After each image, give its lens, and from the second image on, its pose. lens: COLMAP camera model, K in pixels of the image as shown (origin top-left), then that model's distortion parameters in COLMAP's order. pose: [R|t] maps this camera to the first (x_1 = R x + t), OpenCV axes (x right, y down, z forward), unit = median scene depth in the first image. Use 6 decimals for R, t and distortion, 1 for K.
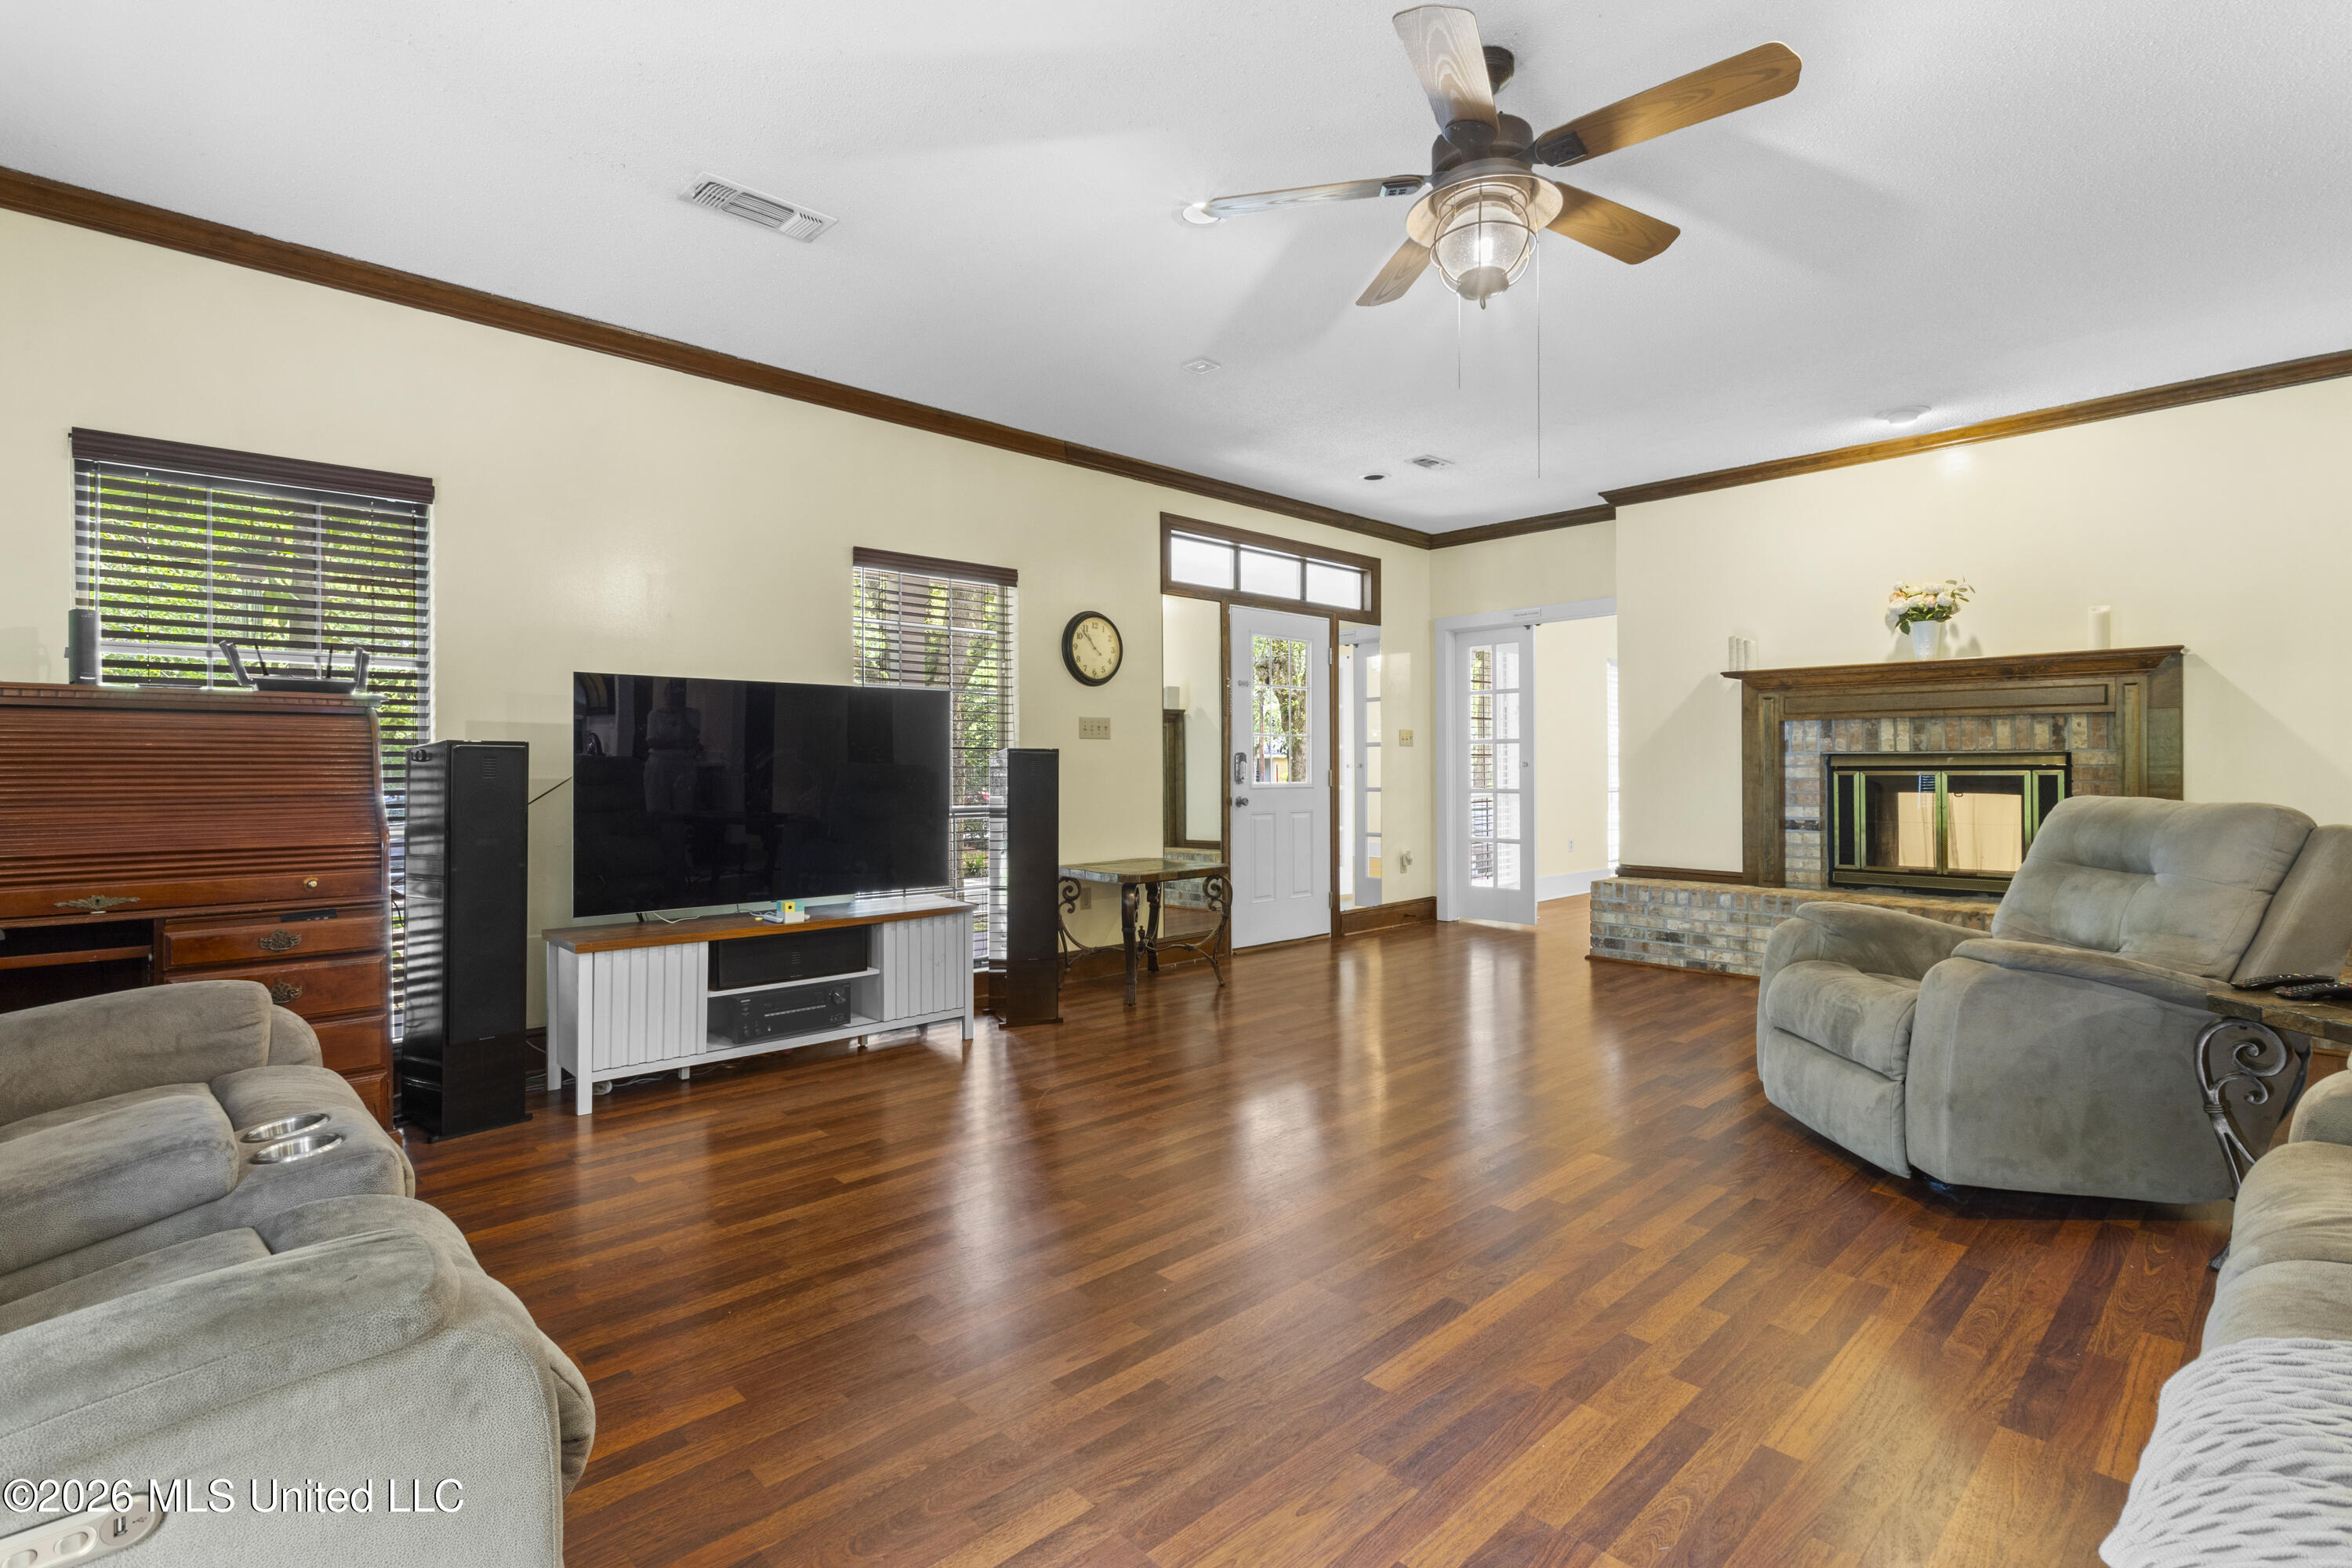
lens RADIAL K [[1117.1, 0, 1176.5], [0, 1117.1, 766.9], [0, 0, 1]] dist [0.001438, 0.000351]
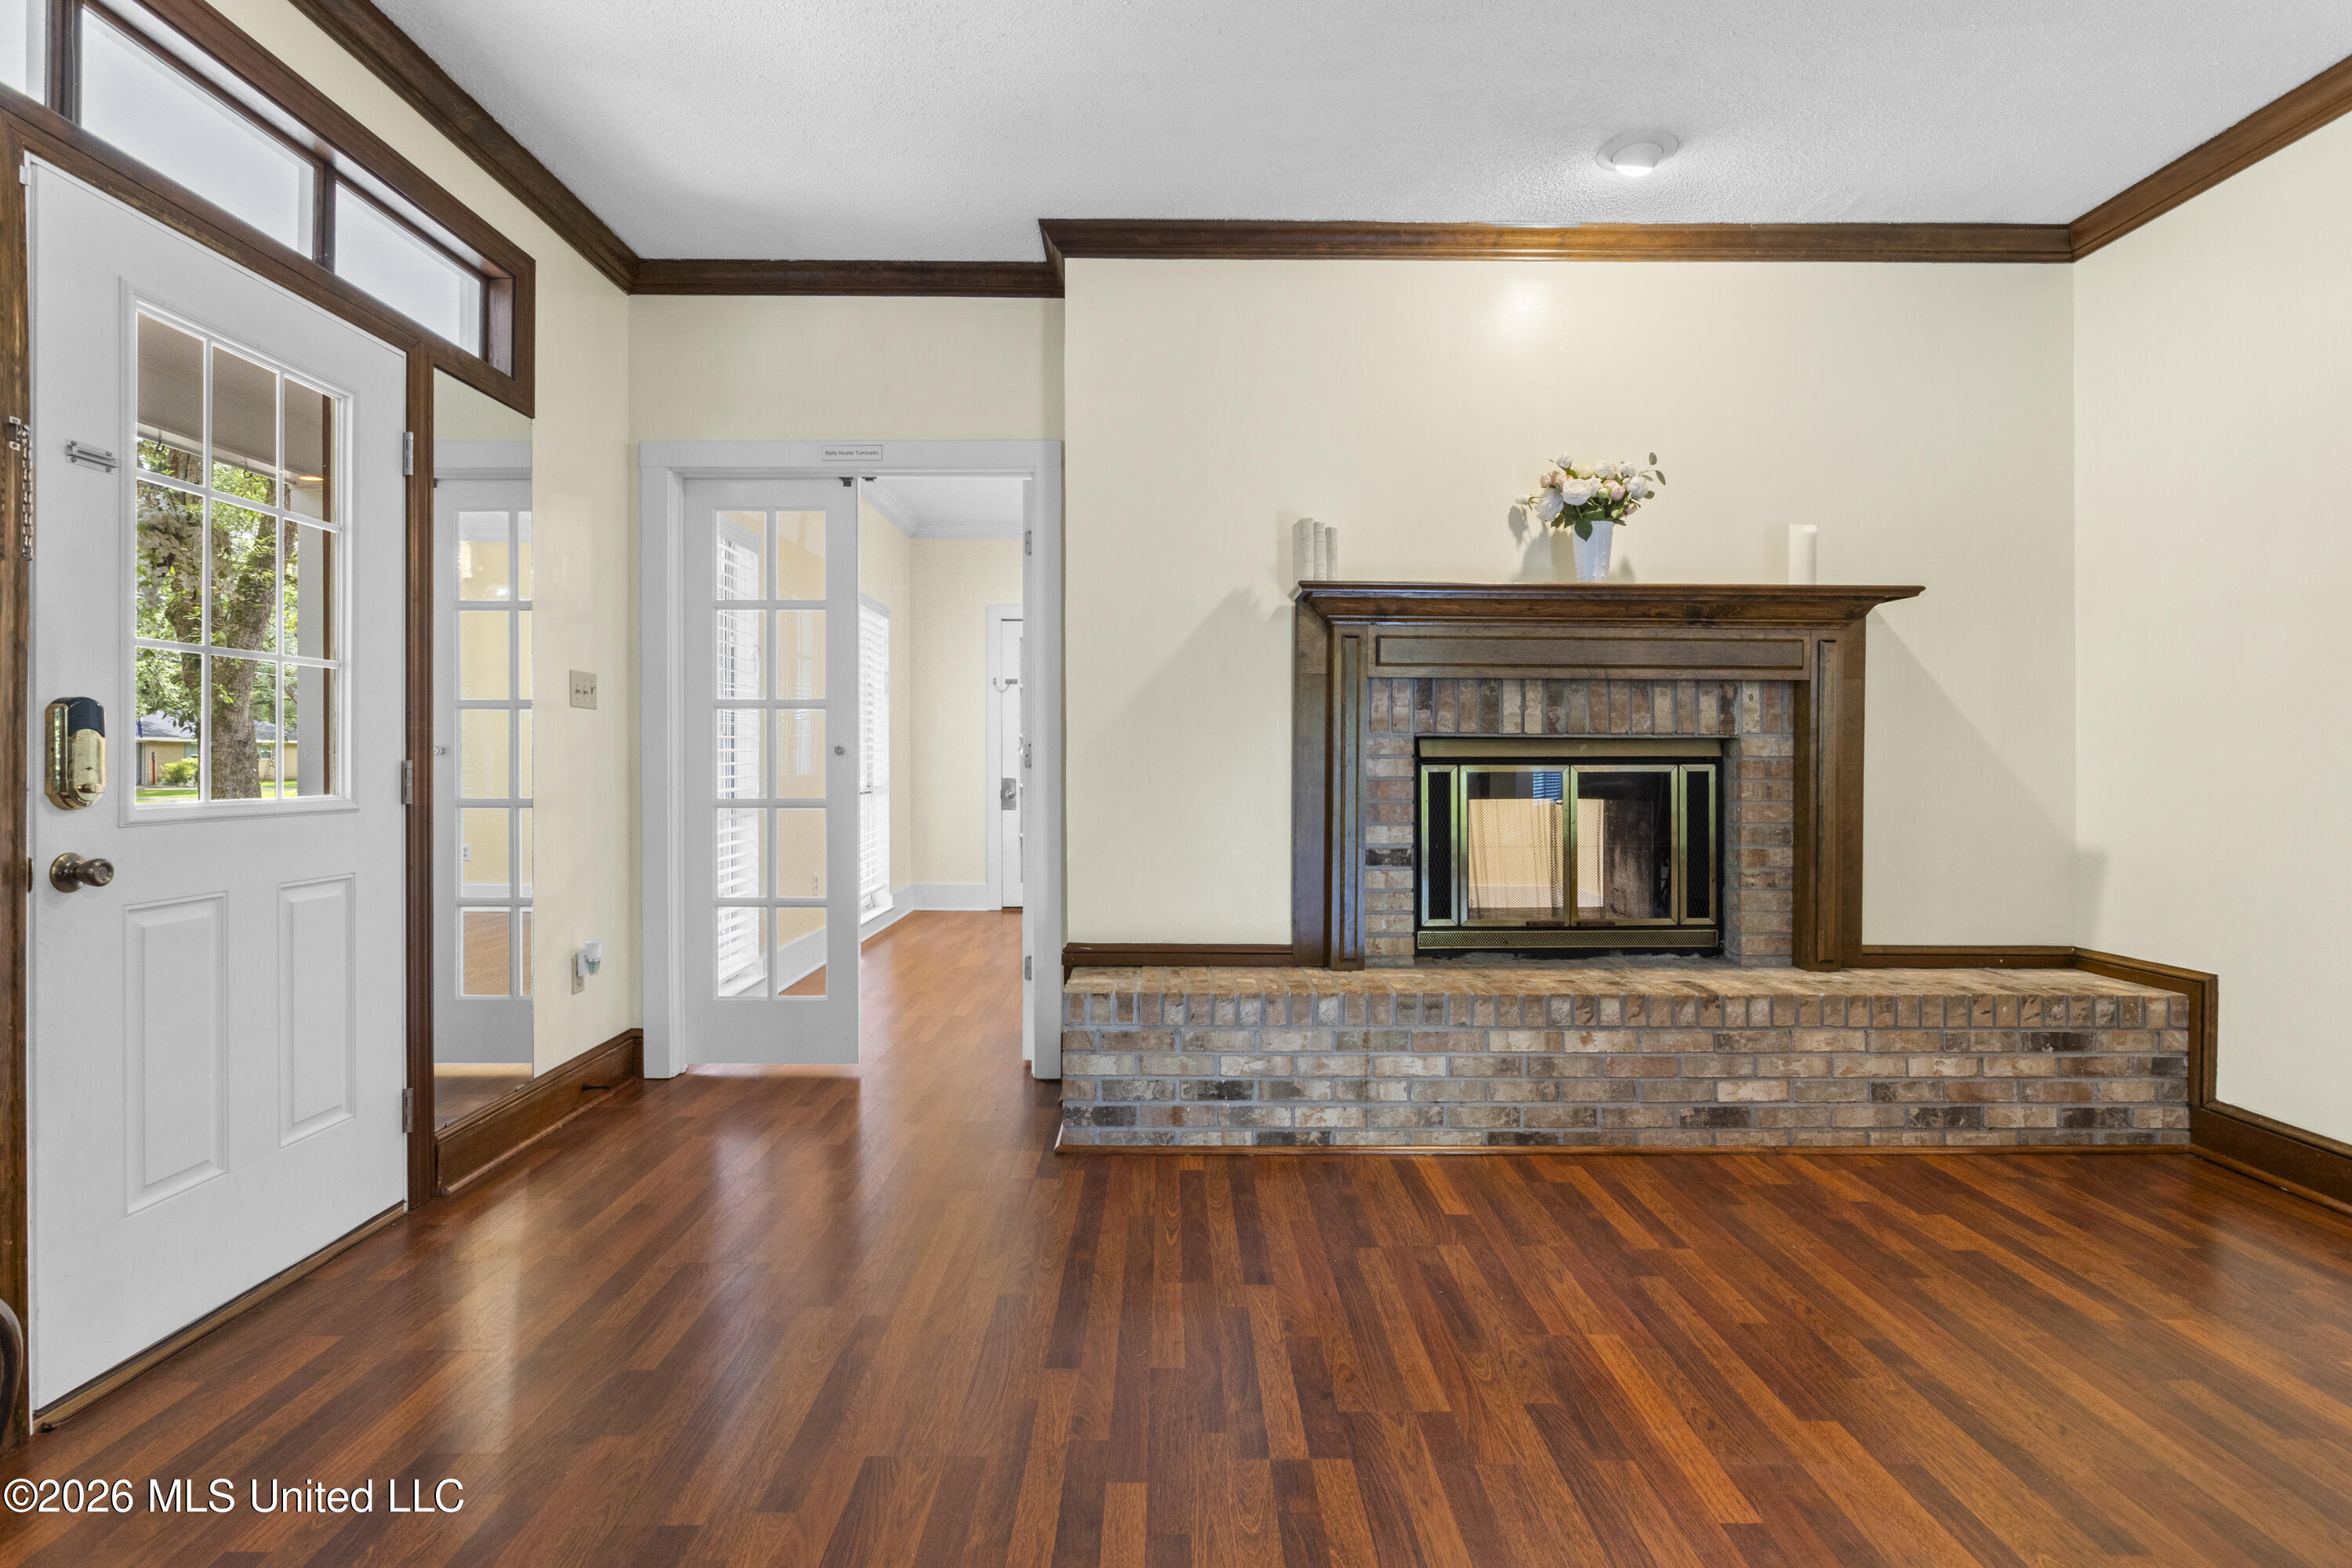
lens RADIAL K [[1163.9, 0, 1177.4], [0, 1163.9, 764.3], [0, 0, 1]] dist [-0.012491, 0.000276]
pose [[0.688277, 0.002272, 0.725444, 0.041976], [-0.004214, 0.999991, 0.000867, 0.003146], [-0.725435, -0.003654, 0.688281, 0.658705]]
